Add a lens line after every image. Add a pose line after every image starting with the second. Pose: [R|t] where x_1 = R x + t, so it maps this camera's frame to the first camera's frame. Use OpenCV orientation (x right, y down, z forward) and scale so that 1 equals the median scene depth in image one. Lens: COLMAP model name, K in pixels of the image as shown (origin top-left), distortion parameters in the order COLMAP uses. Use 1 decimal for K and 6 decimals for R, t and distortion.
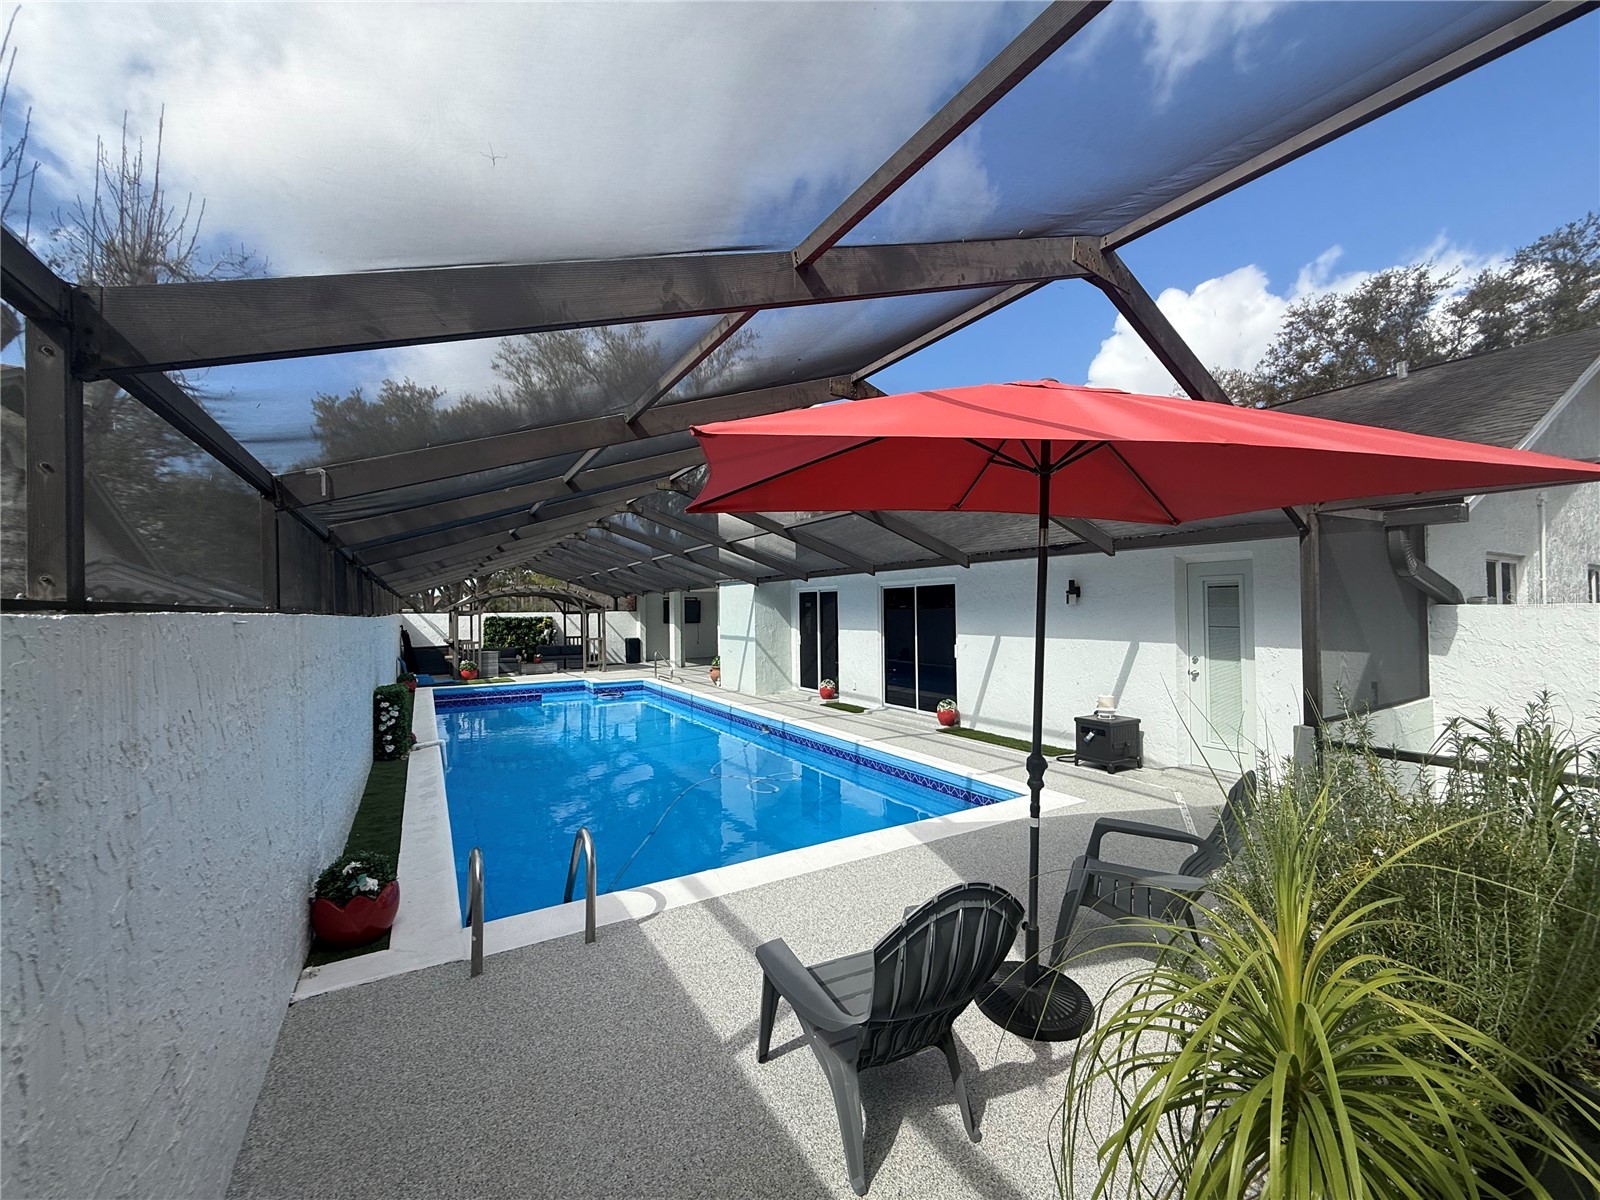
lens RADIAL K [[637.0, 0, 799.3], [0, 637.0, 604.0], [0, 0, 1]] dist [0.001192, -0.000171]
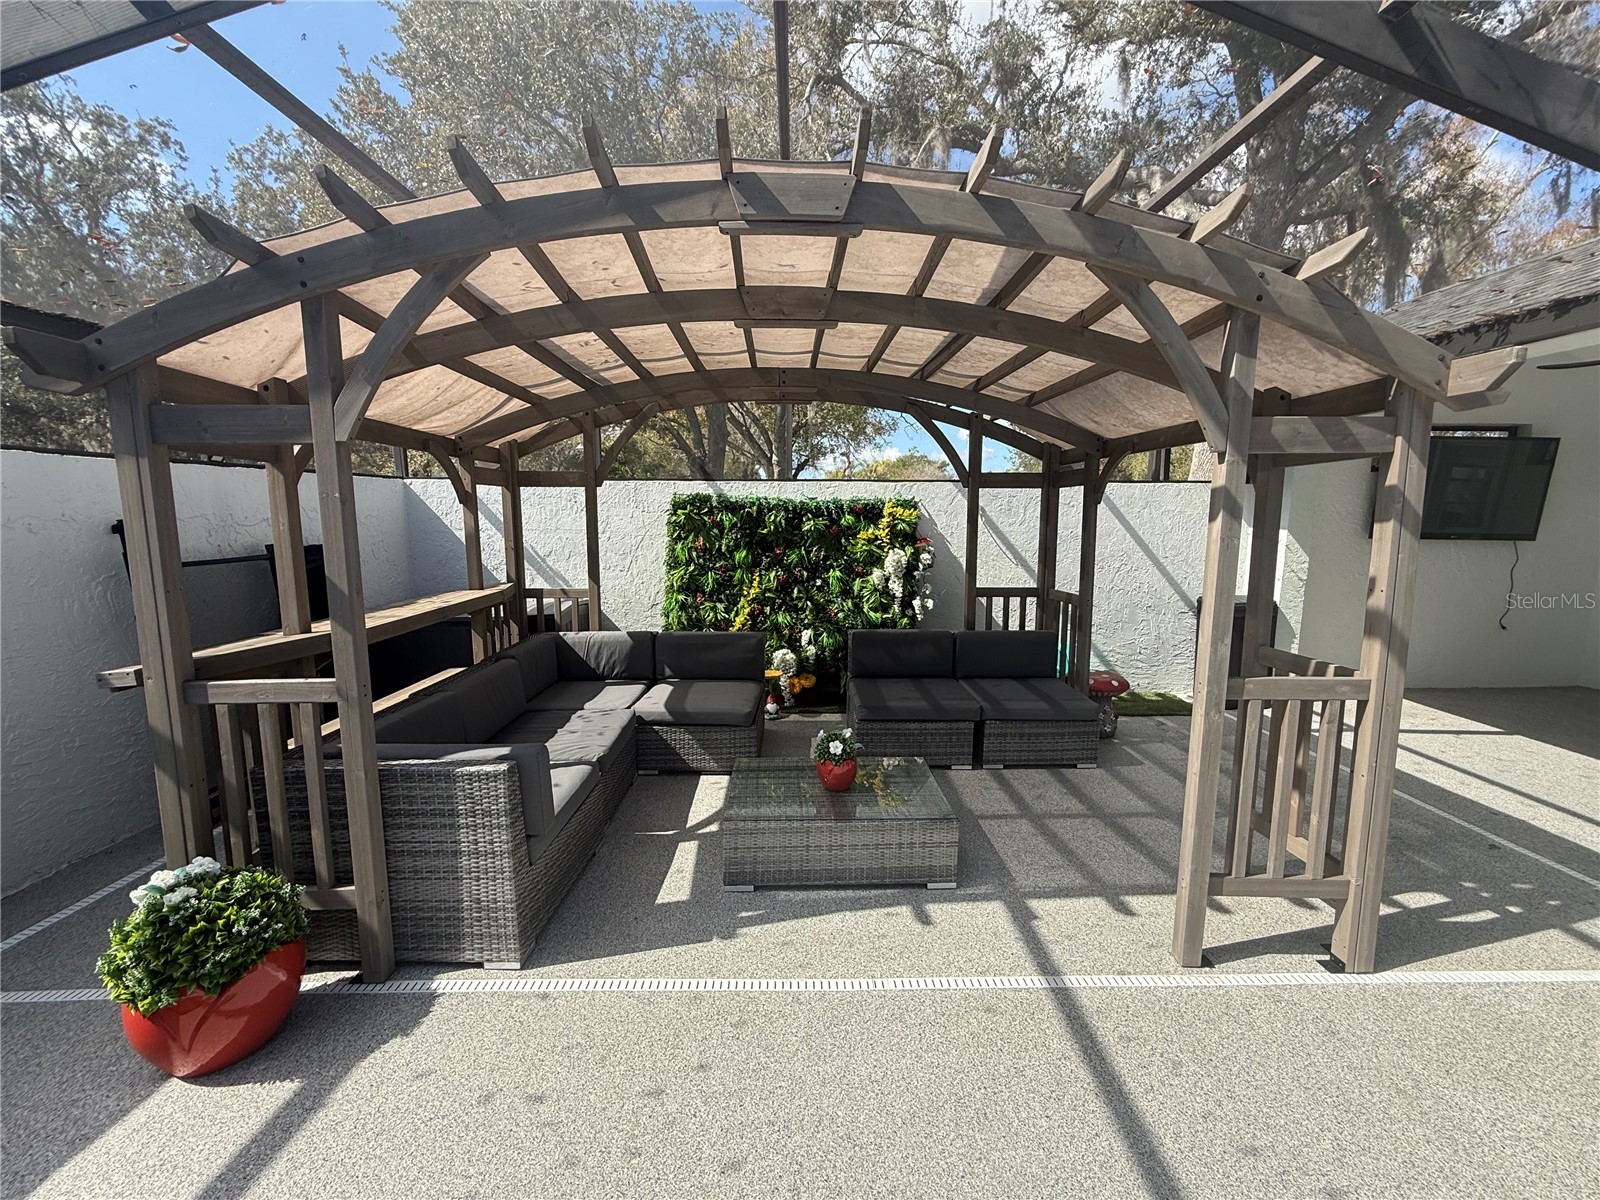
lens RADIAL K [[637.0, 0, 806.1], [0, 637.0, 597.2], [0, 0, 1]] dist [0.001192, -0.000171]
pose [[0.869849, 0.082061, -0.486445, -0.469482], [-0.009830, 0.988755, 0.149222, 0.032286], [0.493221, -0.125019, 0.860874, 1.183322]]
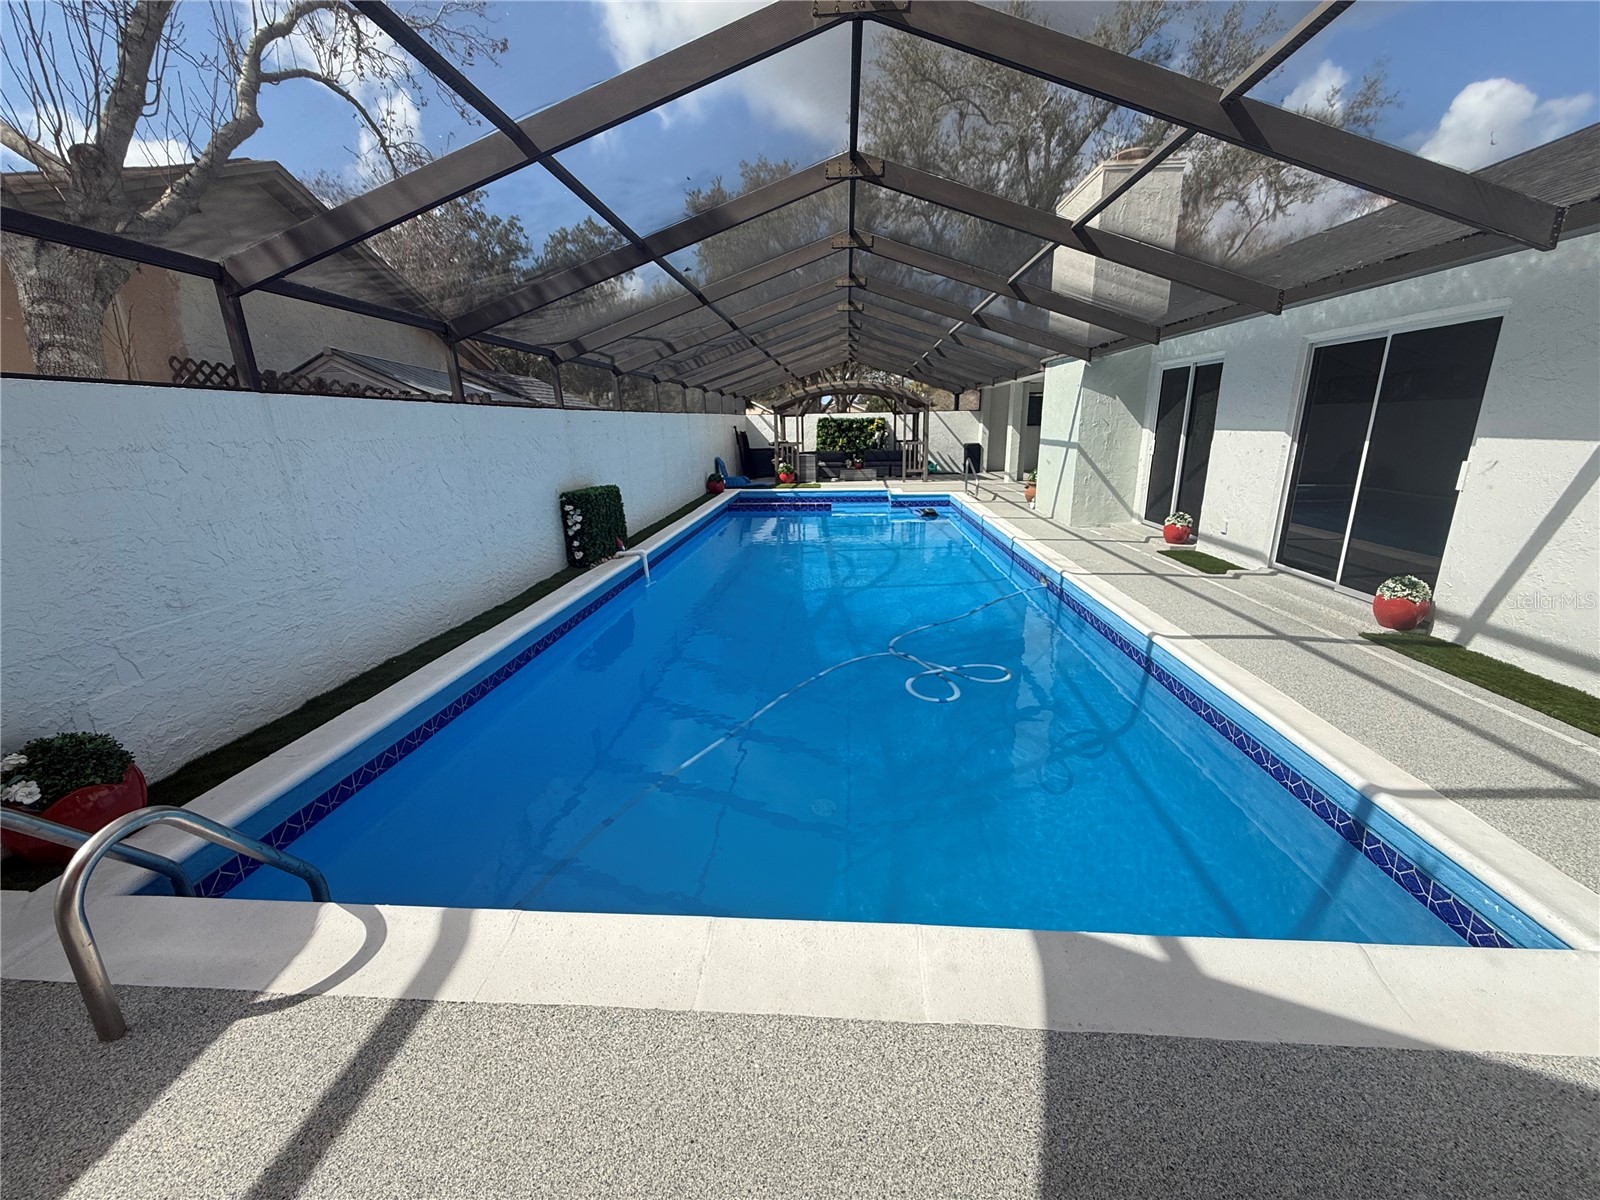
lens RADIAL K [[637.0, 0, 801.2], [0, 637.0, 600.3], [0, 0, 1]] dist [0.001192, -0.000171]
pose [[0.822871, 0.150419, -0.547957, 0.081526], [0.013594, 0.958840, 0.283623, 0.016203], [0.568065, -0.240834, 0.786957, 0.238336]]
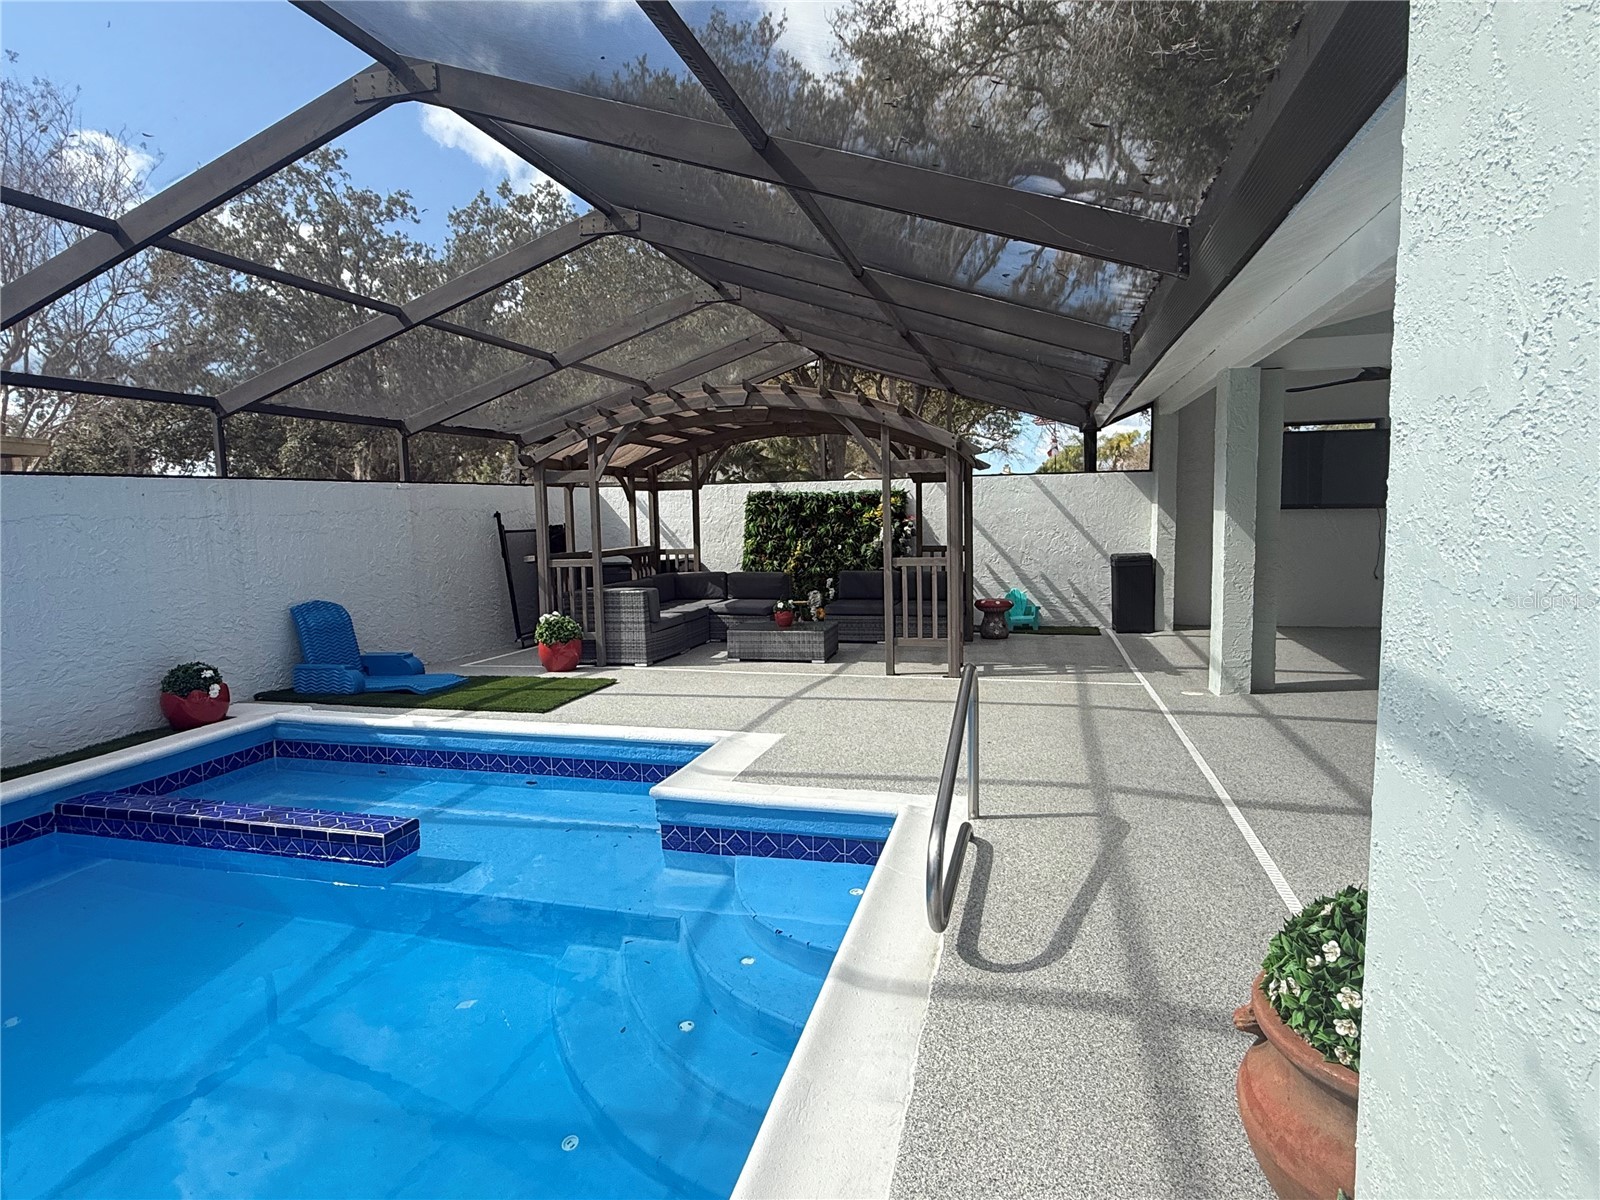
lens RADIAL K [[860.2, 0, 812.5], [0, 860.2, 592.9], [0, 0, 1]] dist [0.006618, 0.001127]
pose [[0.706681, 0.066358, -0.704414, -0.109332], [0.019490, 0.993389, 0.113134, 0.032973], [0.707264, -0.093679, 0.700715, 0.945400]]
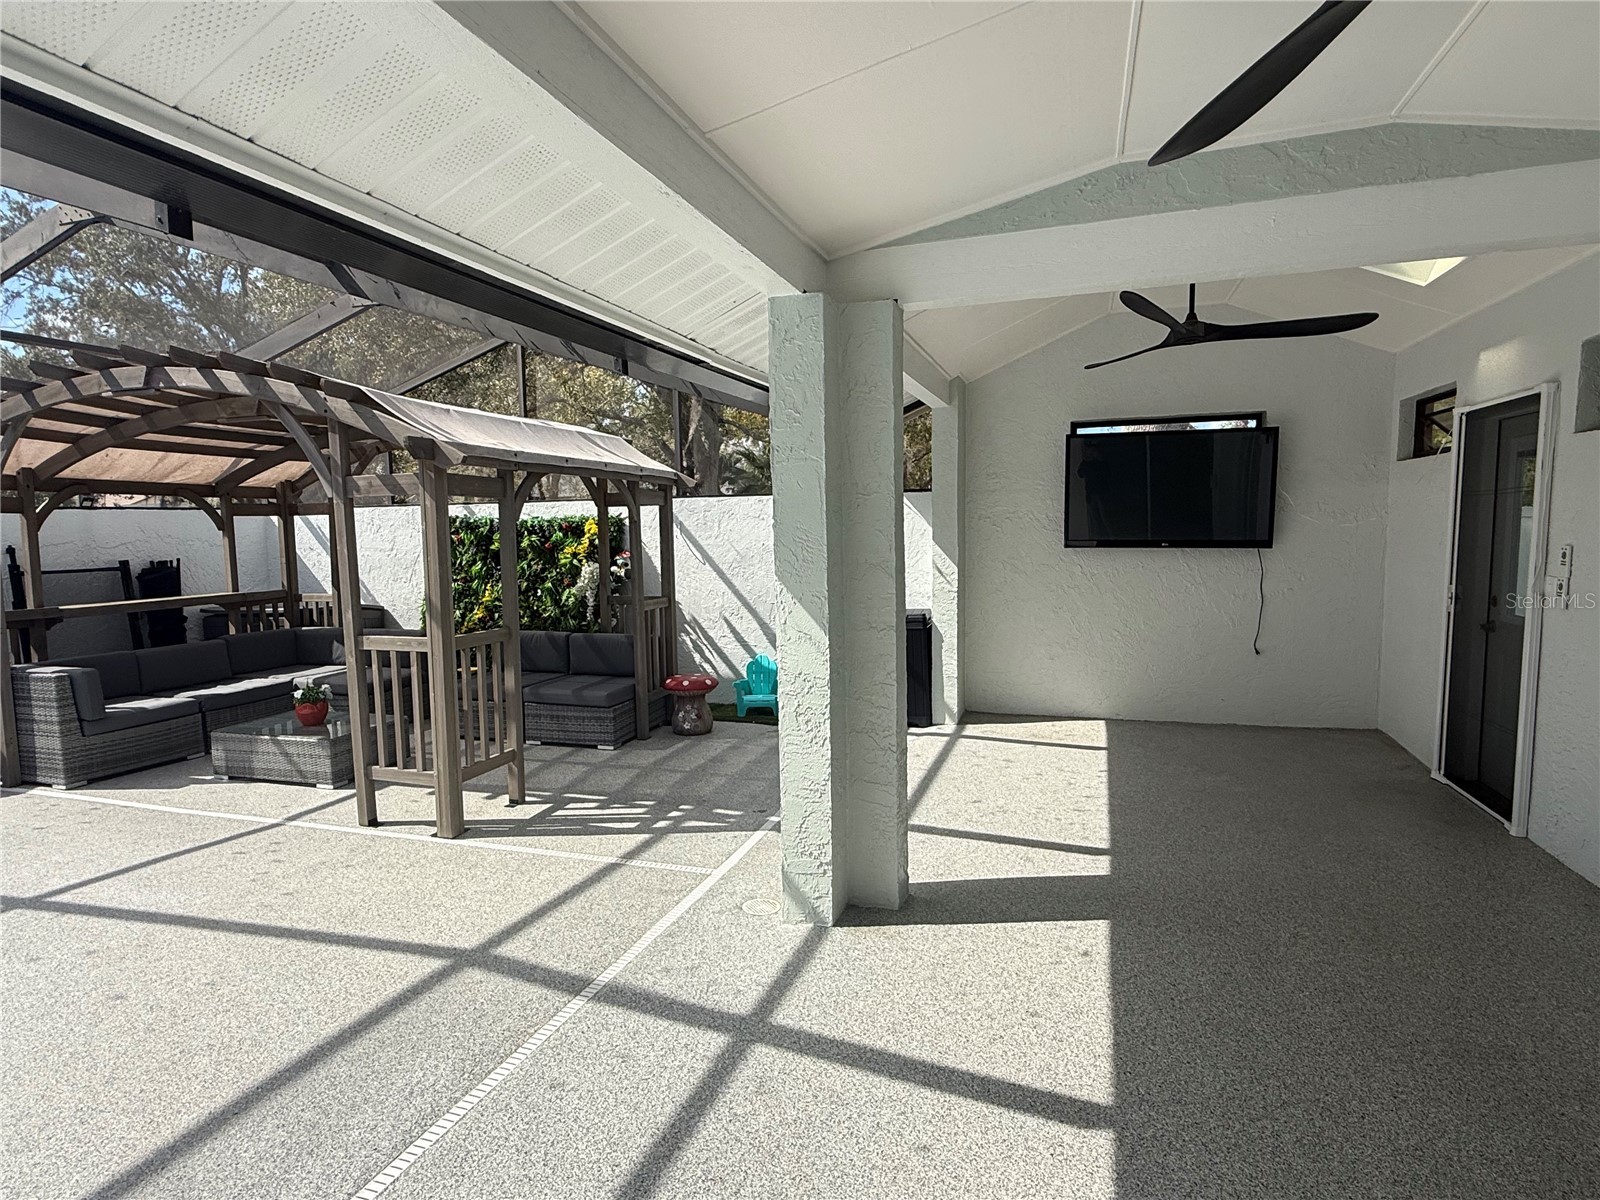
lens RADIAL K [[860.2, 0, 810.5], [0, 860.2, 607.7], [0, 0, 1]] dist [0.006618, 0.001127]
pose [[0.661466, 0.076922, -0.746019, -0.093902], [0.017013, 0.992931, 0.117466, 0.025909], [0.749782, -0.090391, 0.655482, 1.276052]]
